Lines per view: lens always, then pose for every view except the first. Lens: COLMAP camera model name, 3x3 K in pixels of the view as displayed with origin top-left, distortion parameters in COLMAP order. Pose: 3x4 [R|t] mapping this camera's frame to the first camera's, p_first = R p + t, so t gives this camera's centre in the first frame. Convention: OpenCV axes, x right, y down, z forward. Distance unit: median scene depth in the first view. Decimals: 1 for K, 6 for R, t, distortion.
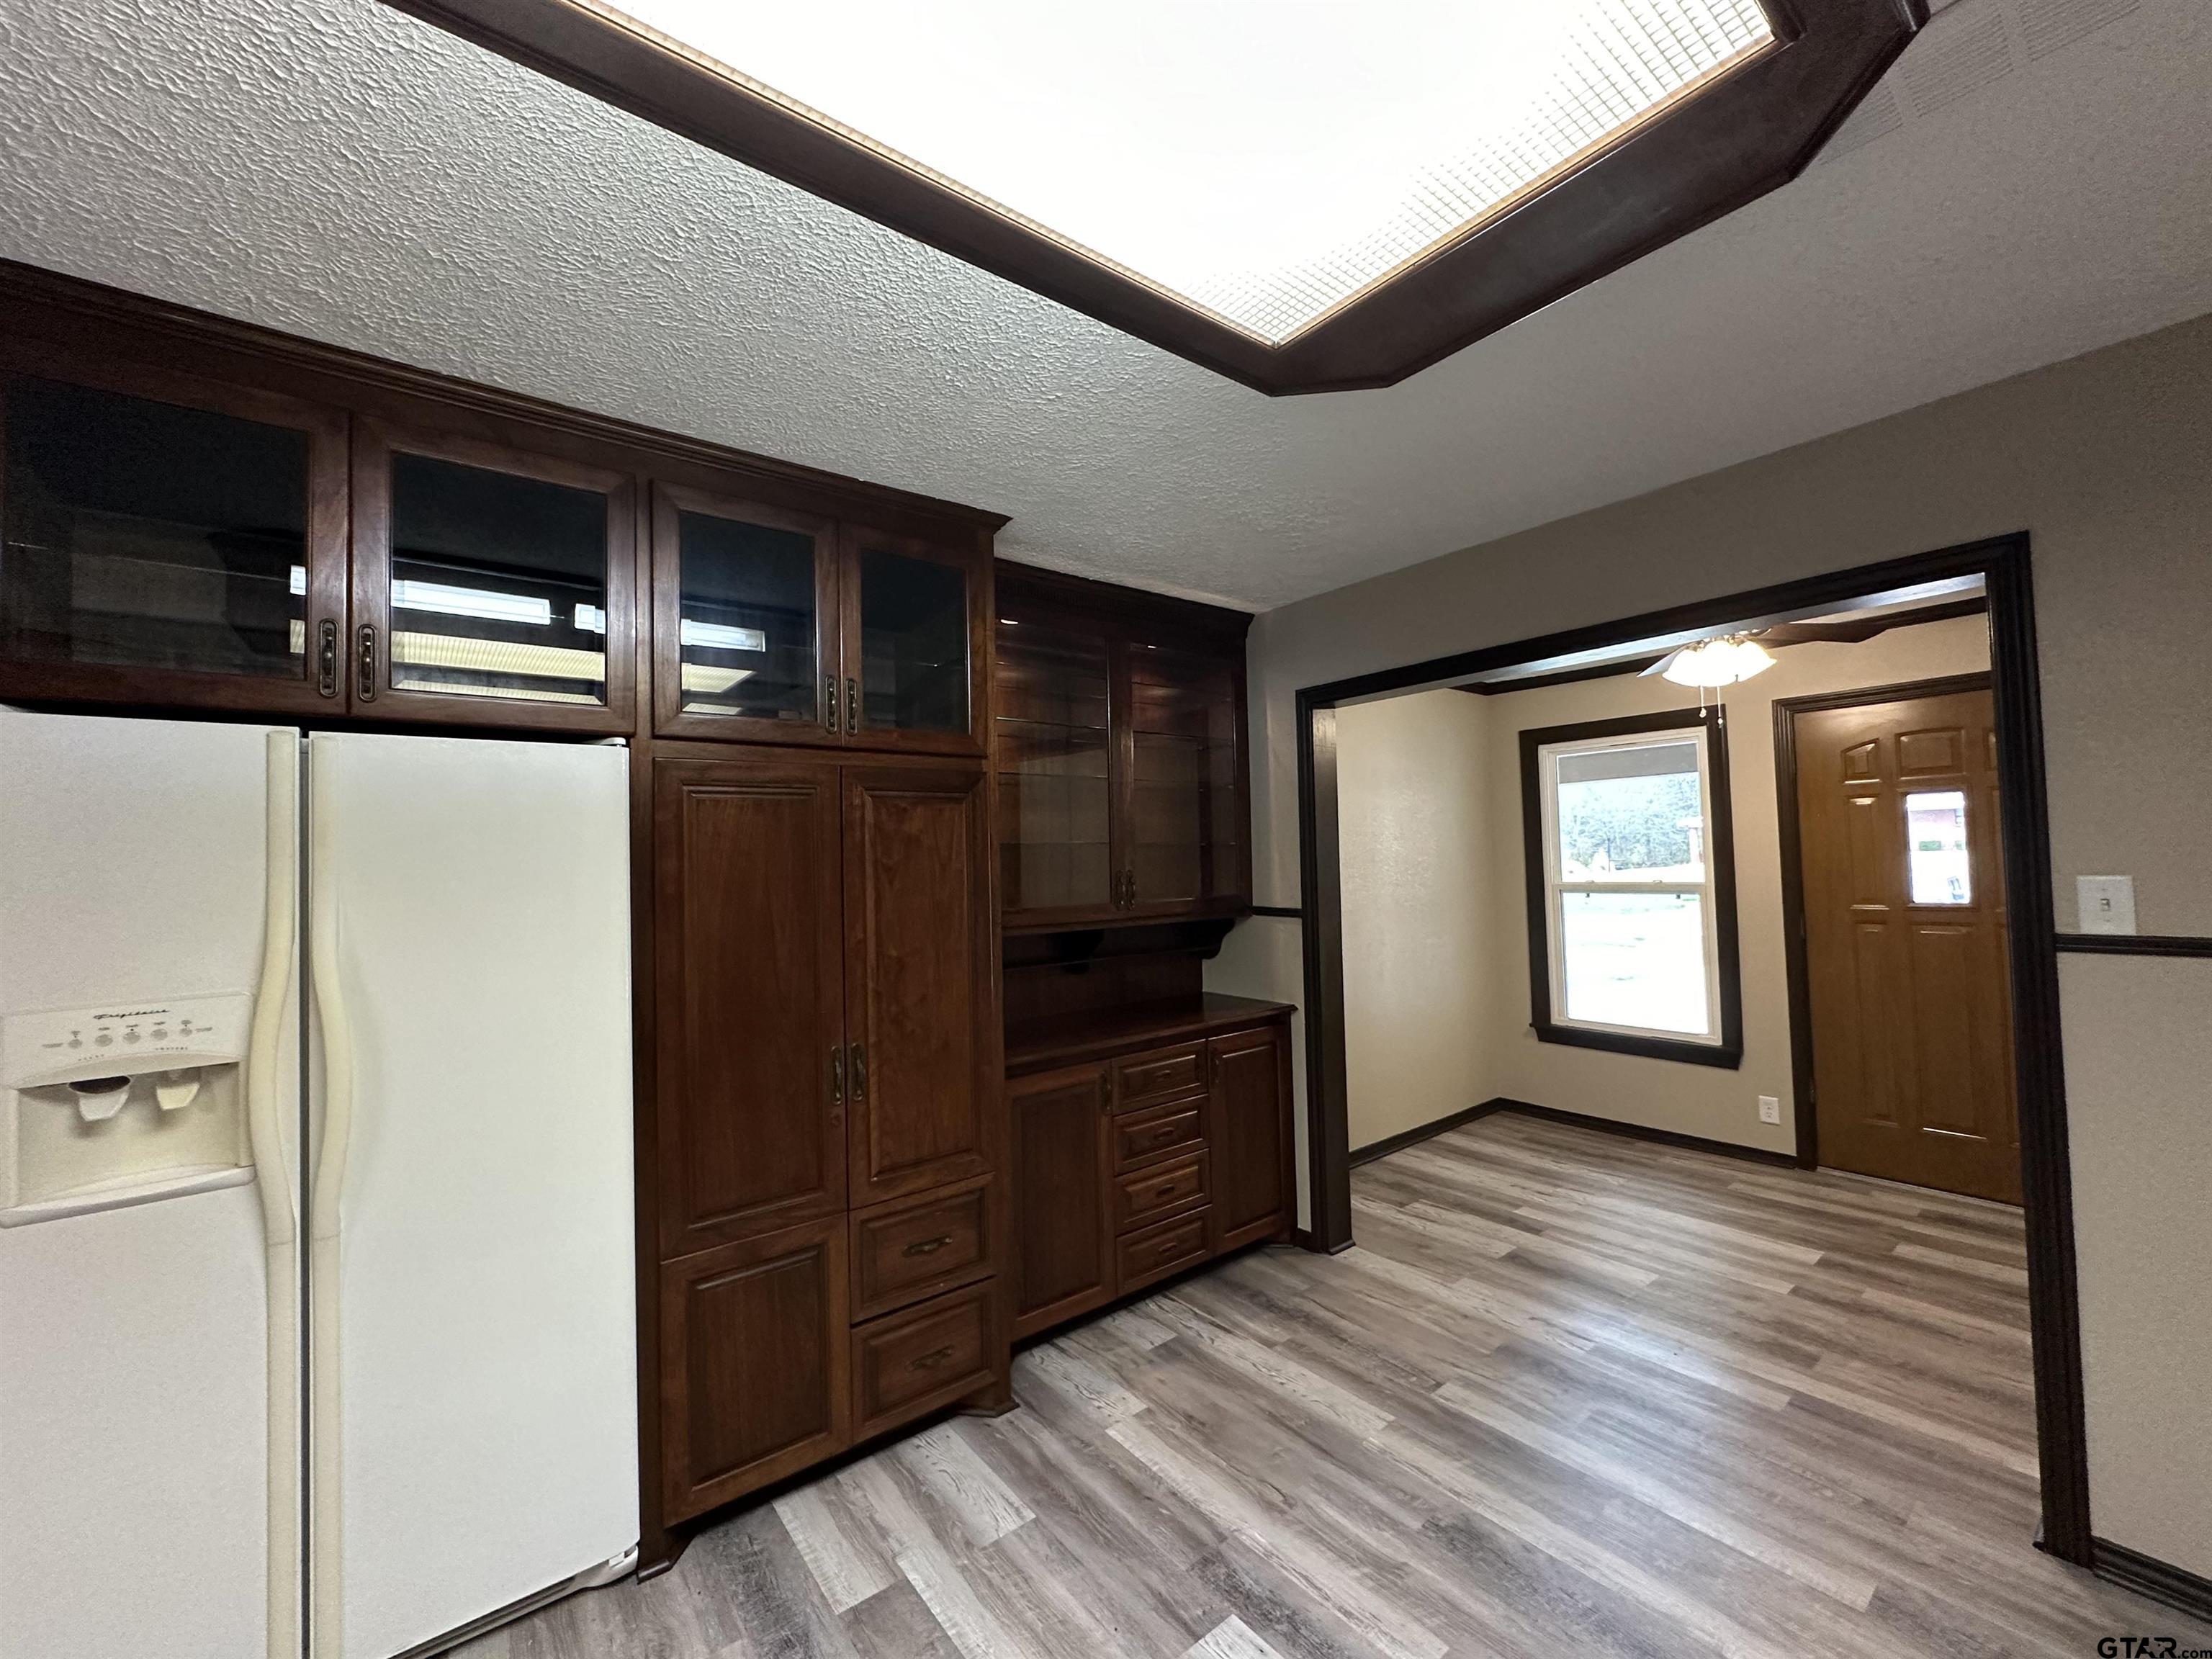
lens RADIAL K [[882.7, 0, 1101.3], [0, 882.7, 834.2], [0, 0, 1]] dist [-0.001734, 0.000951]
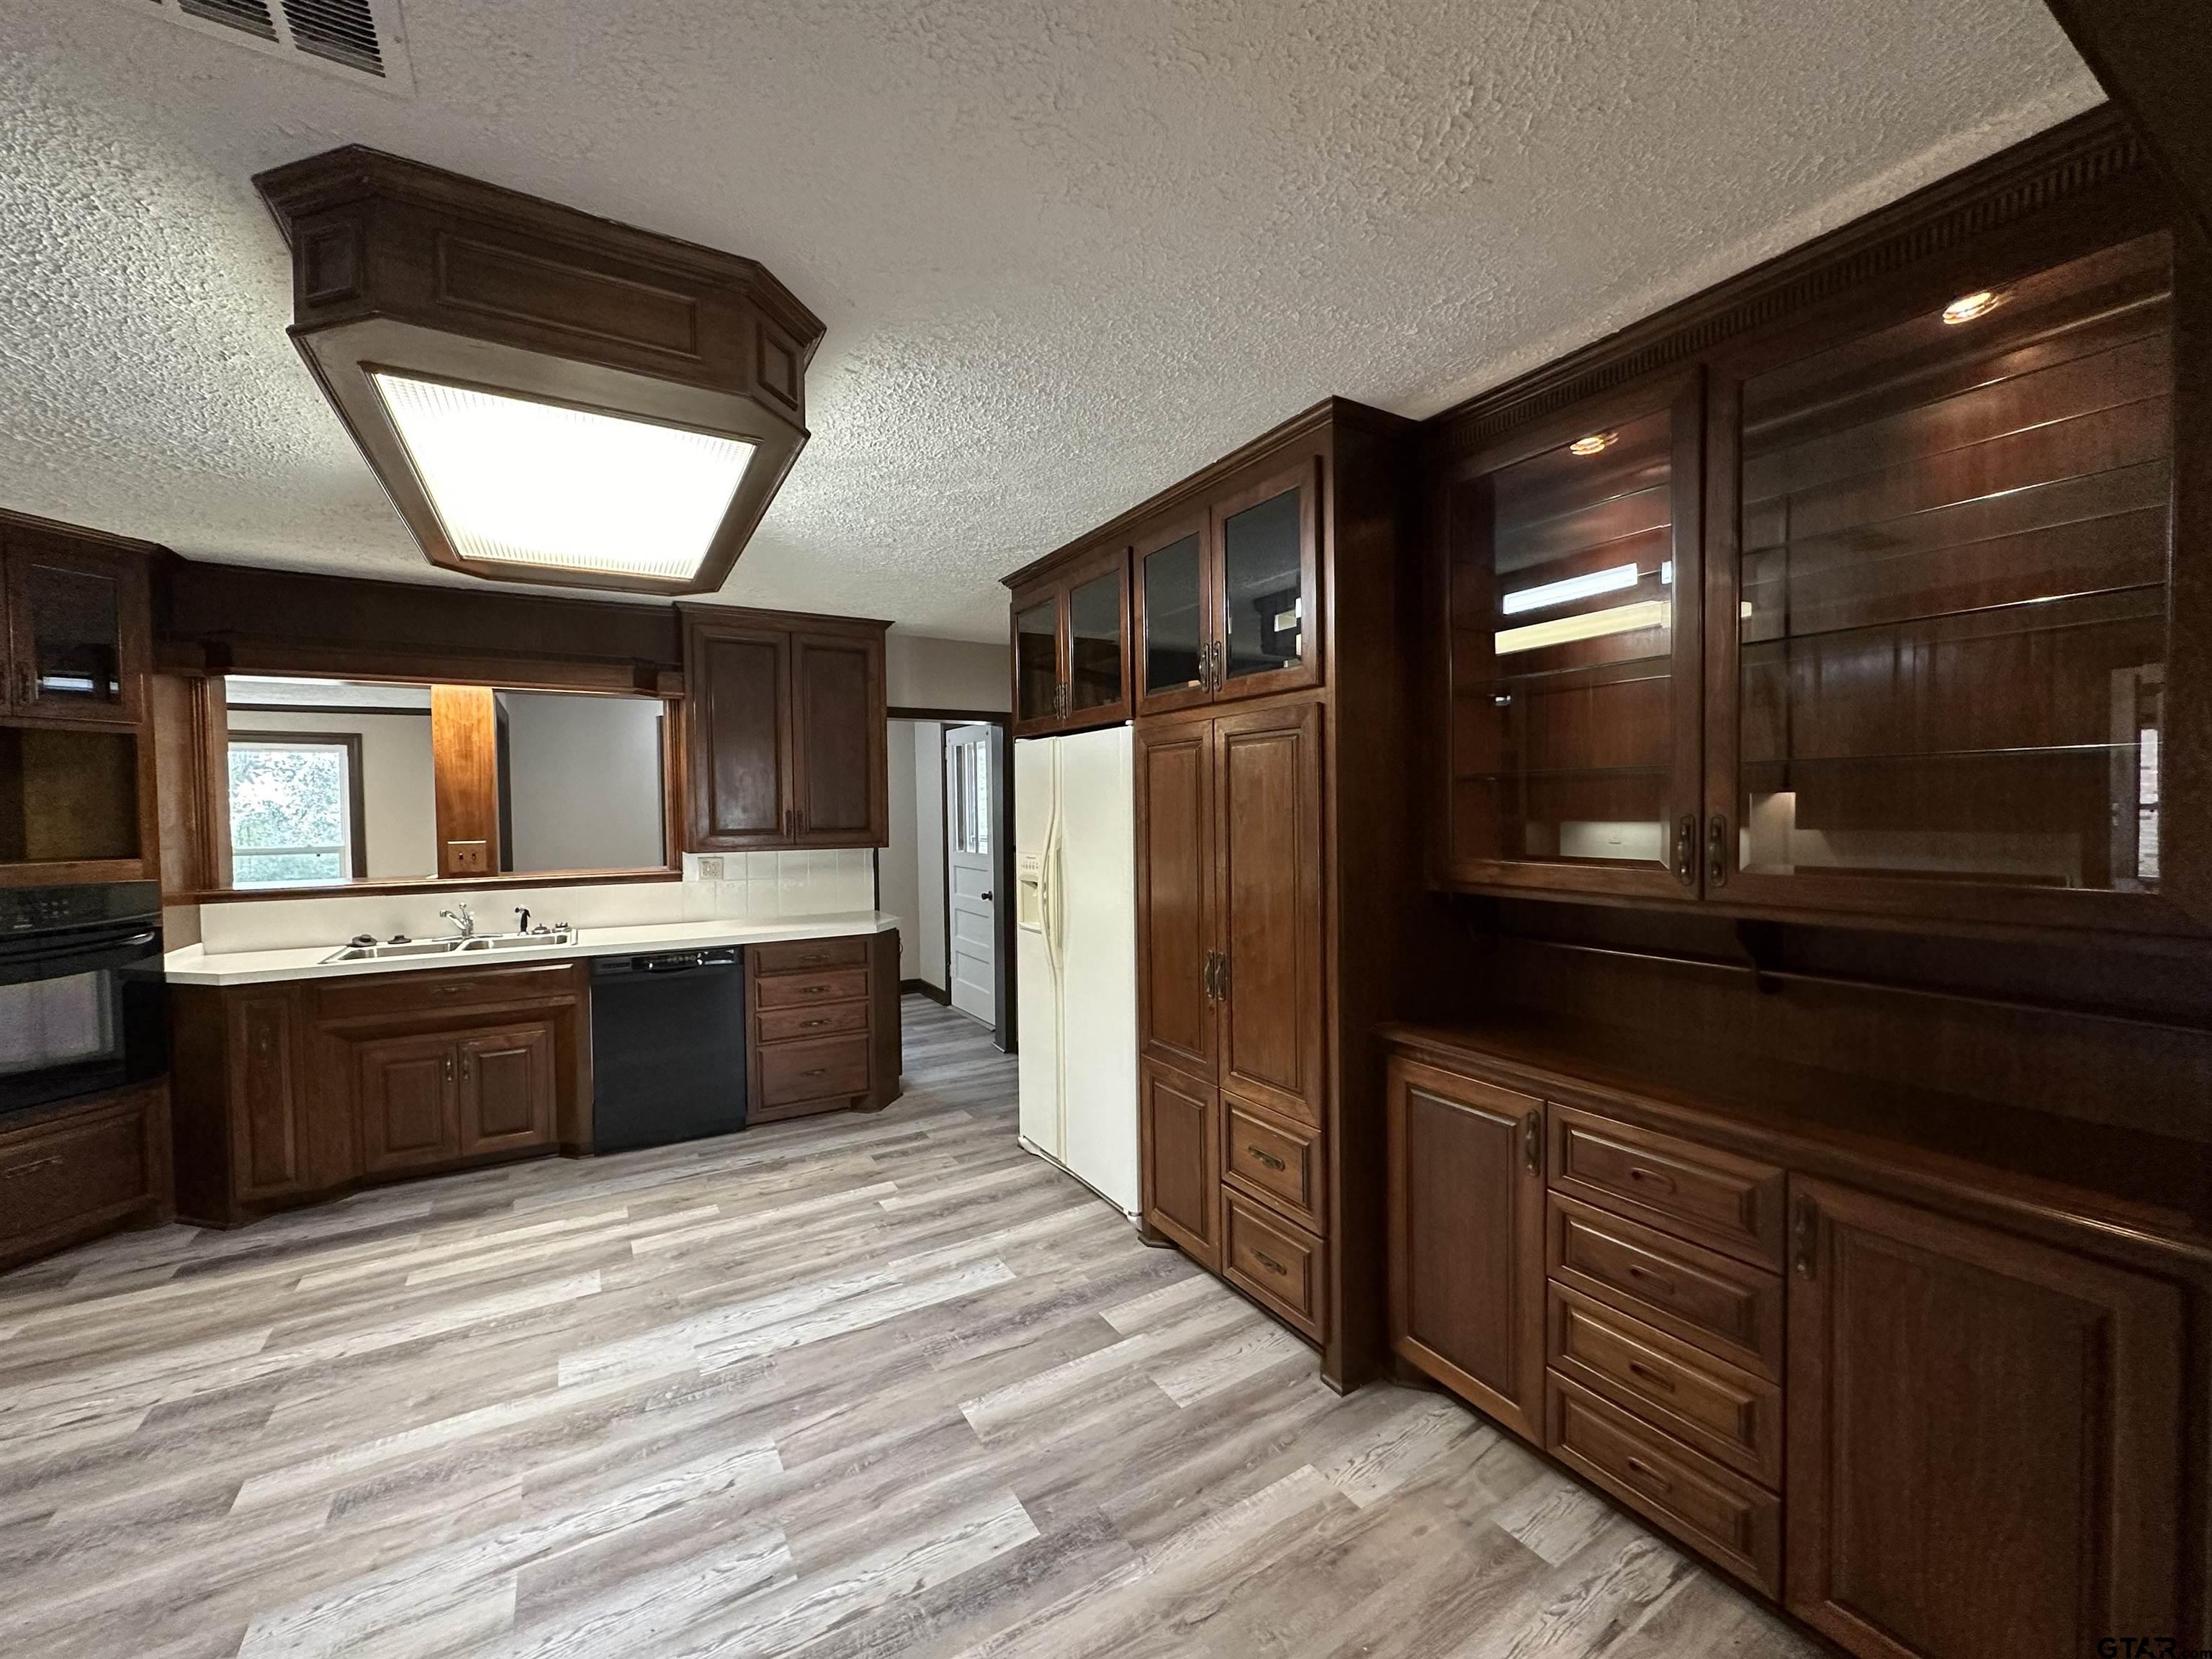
lens RADIAL K [[882.7, 0, 1105.8], [0, 882.7, 828.2], [0, 0, 1]] dist [-0.001734, 0.000951]
pose [[-0.122674, 0.052991, -0.991031, 0.948698], [0.046840, 0.997770, 0.047553, 0.005824], [0.991341, -0.040587, -0.124882, 1.043516]]
